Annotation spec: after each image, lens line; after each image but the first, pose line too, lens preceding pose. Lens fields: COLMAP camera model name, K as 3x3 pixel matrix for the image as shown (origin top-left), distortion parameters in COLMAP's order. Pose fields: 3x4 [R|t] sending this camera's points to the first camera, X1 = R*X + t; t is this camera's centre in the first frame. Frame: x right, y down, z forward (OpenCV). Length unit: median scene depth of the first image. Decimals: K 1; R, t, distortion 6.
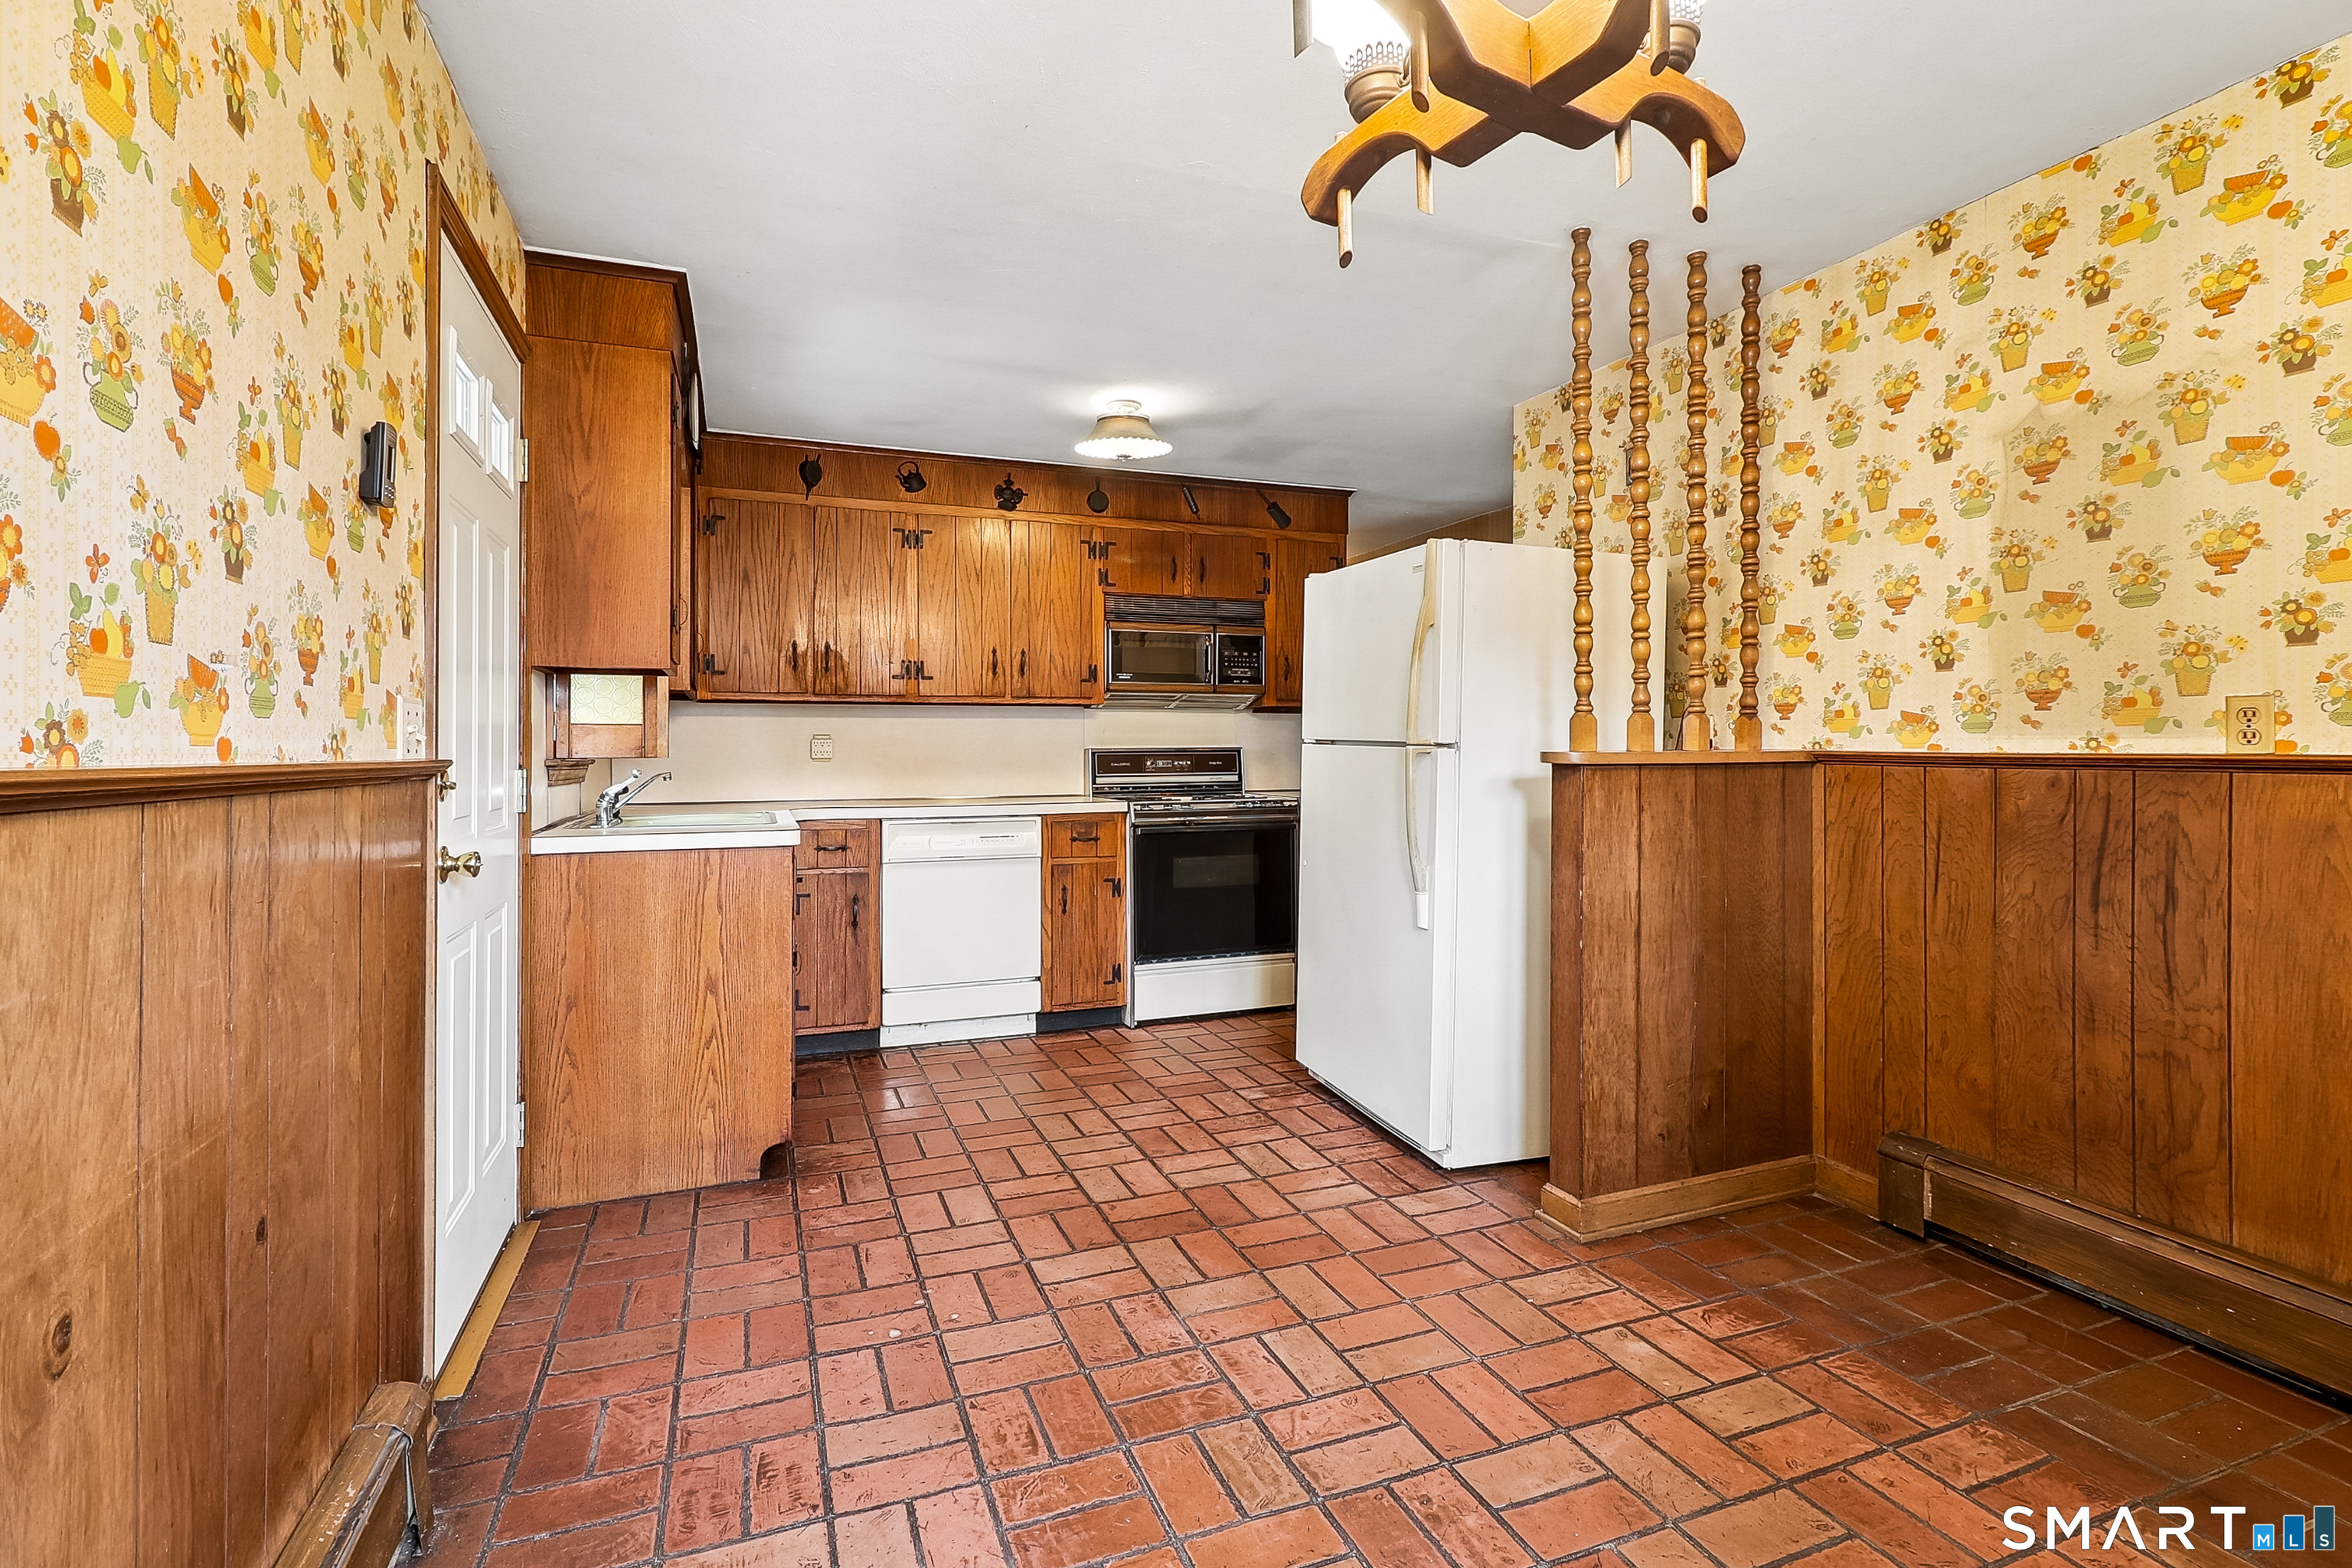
lens RADIAL K [[1102.0, 0, 1177.3], [0, 1102.0, 761.8], [0, 0, 1]] dist [0.003528, 0.000441]
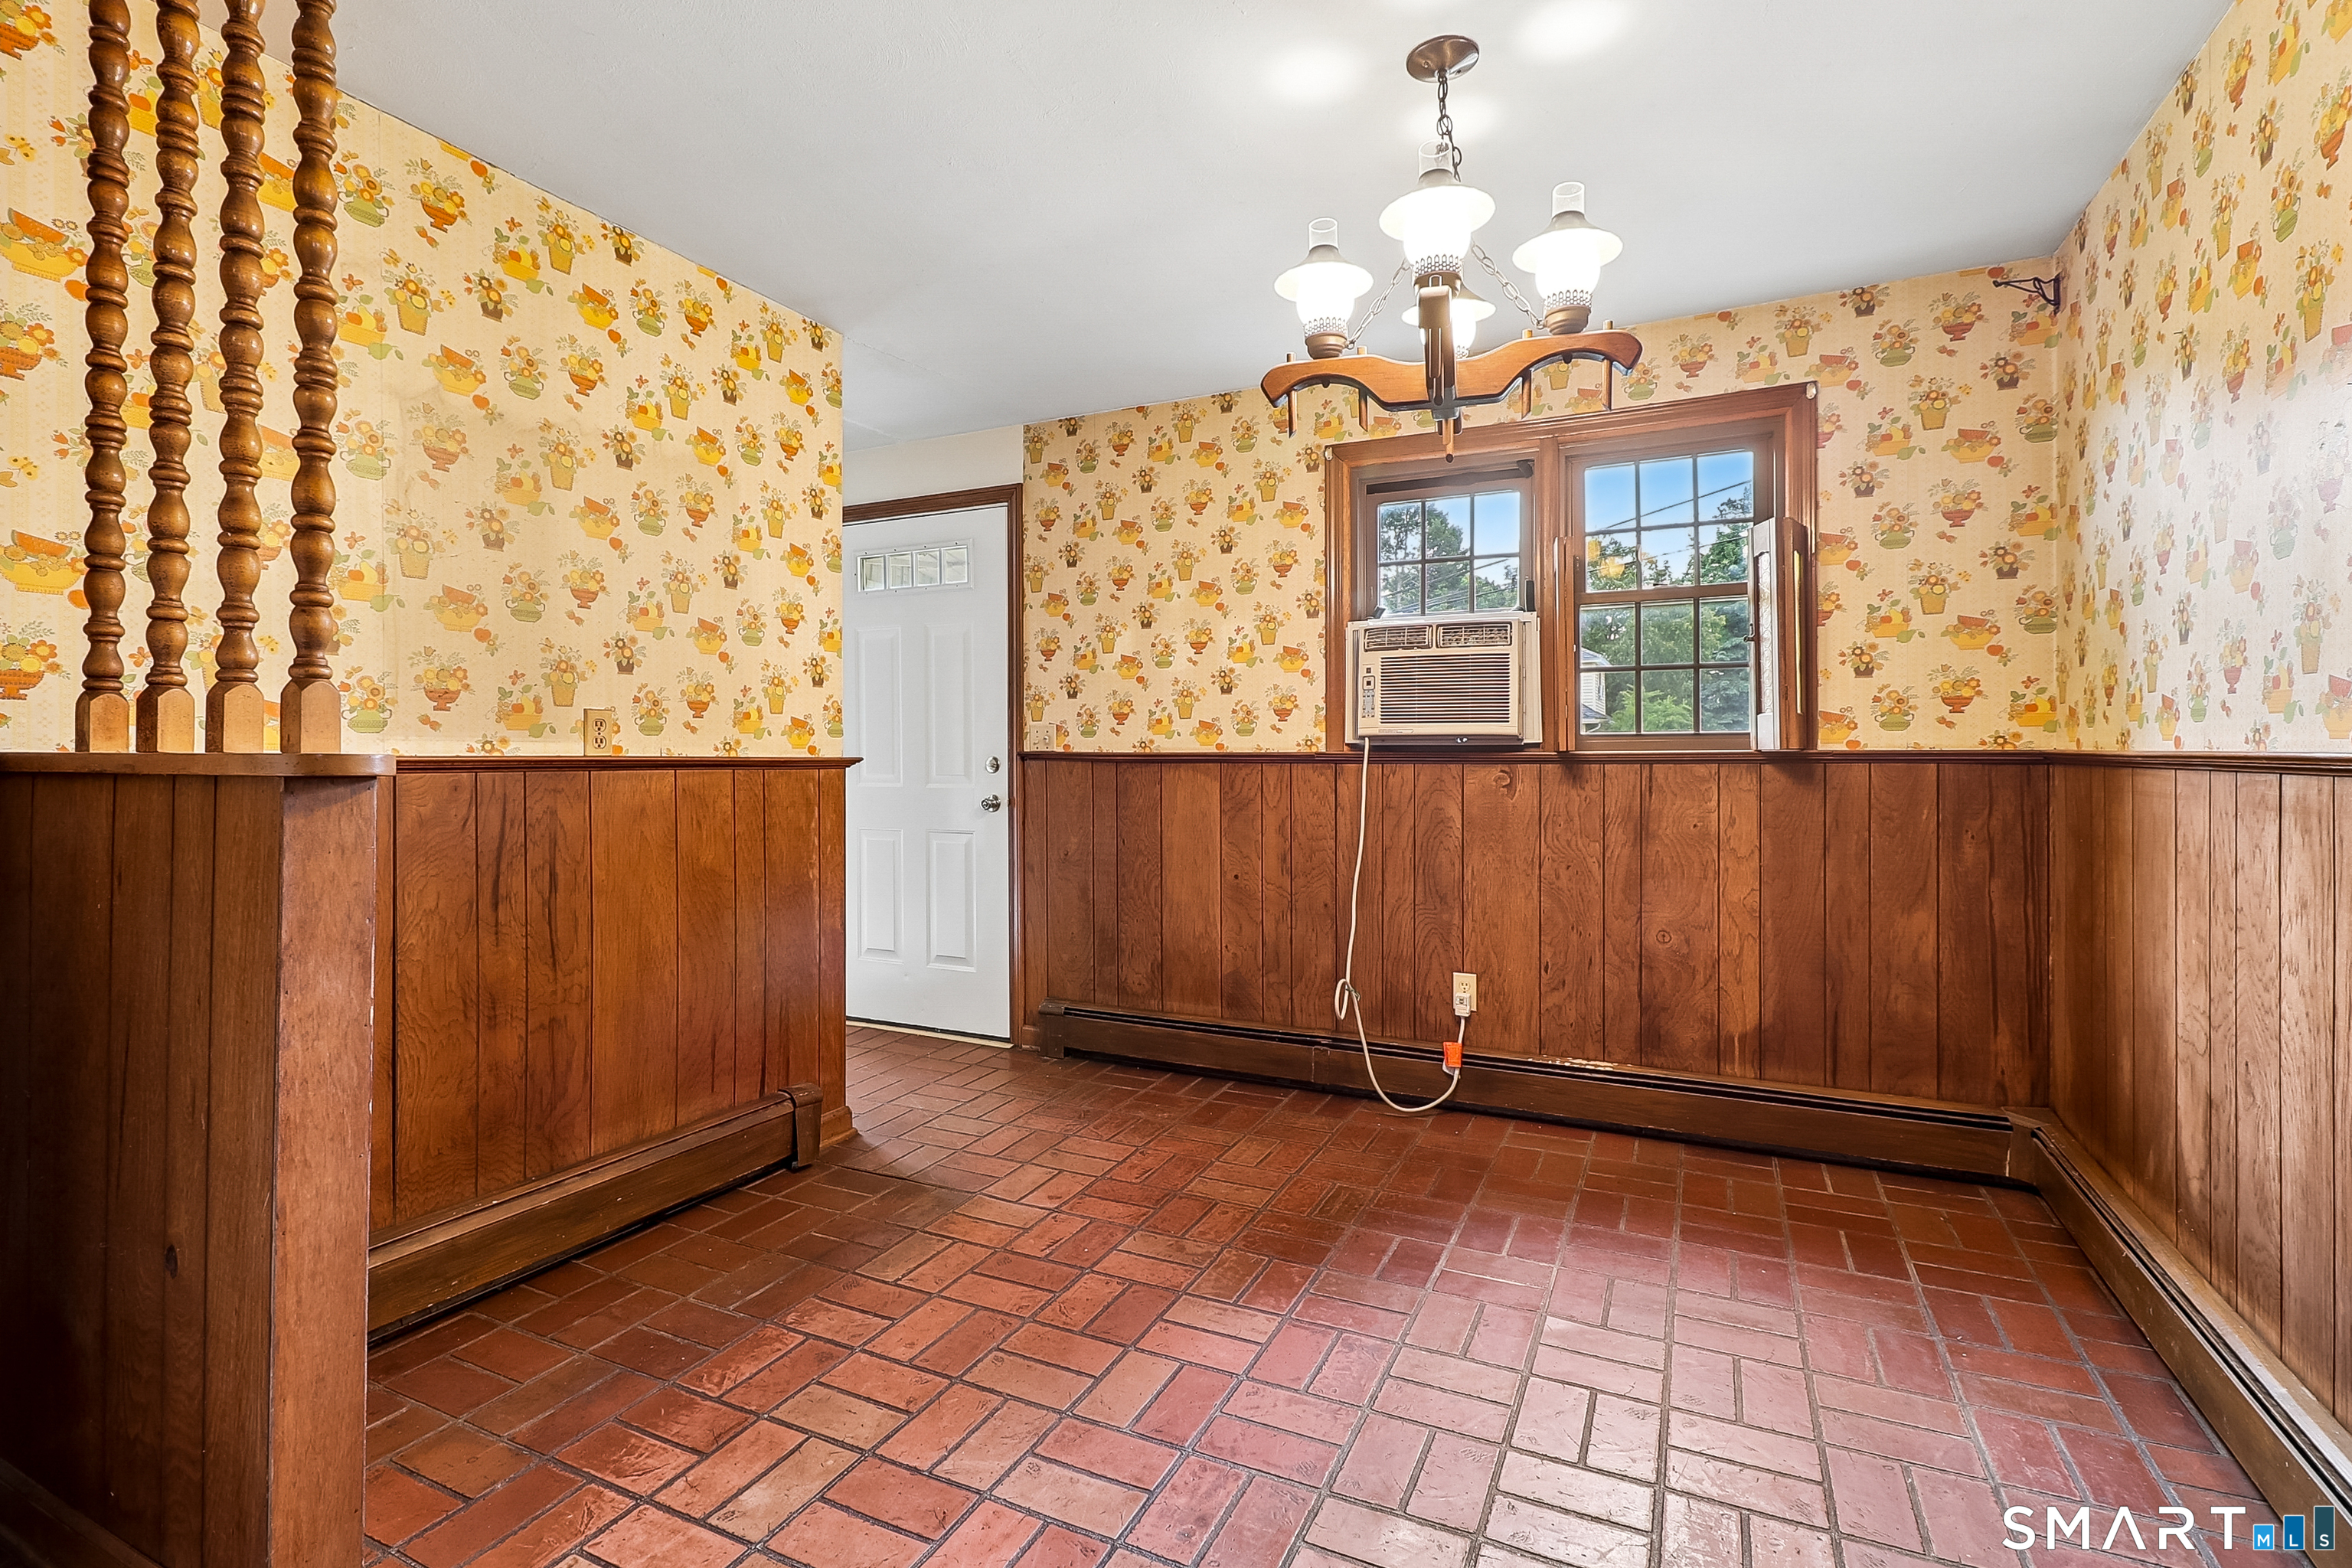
lens RADIAL K [[1102.0, 0, 1175.3], [0, 1102.0, 761.9], [0, 0, 1]] dist [0.003528, 0.000441]
pose [[-0.677351, -0.002715, 0.735655, -0.370152], [0.013561, 0.999777, 0.016177, -0.010625], [-0.735535, 0.020934, -0.677163, 1.291124]]
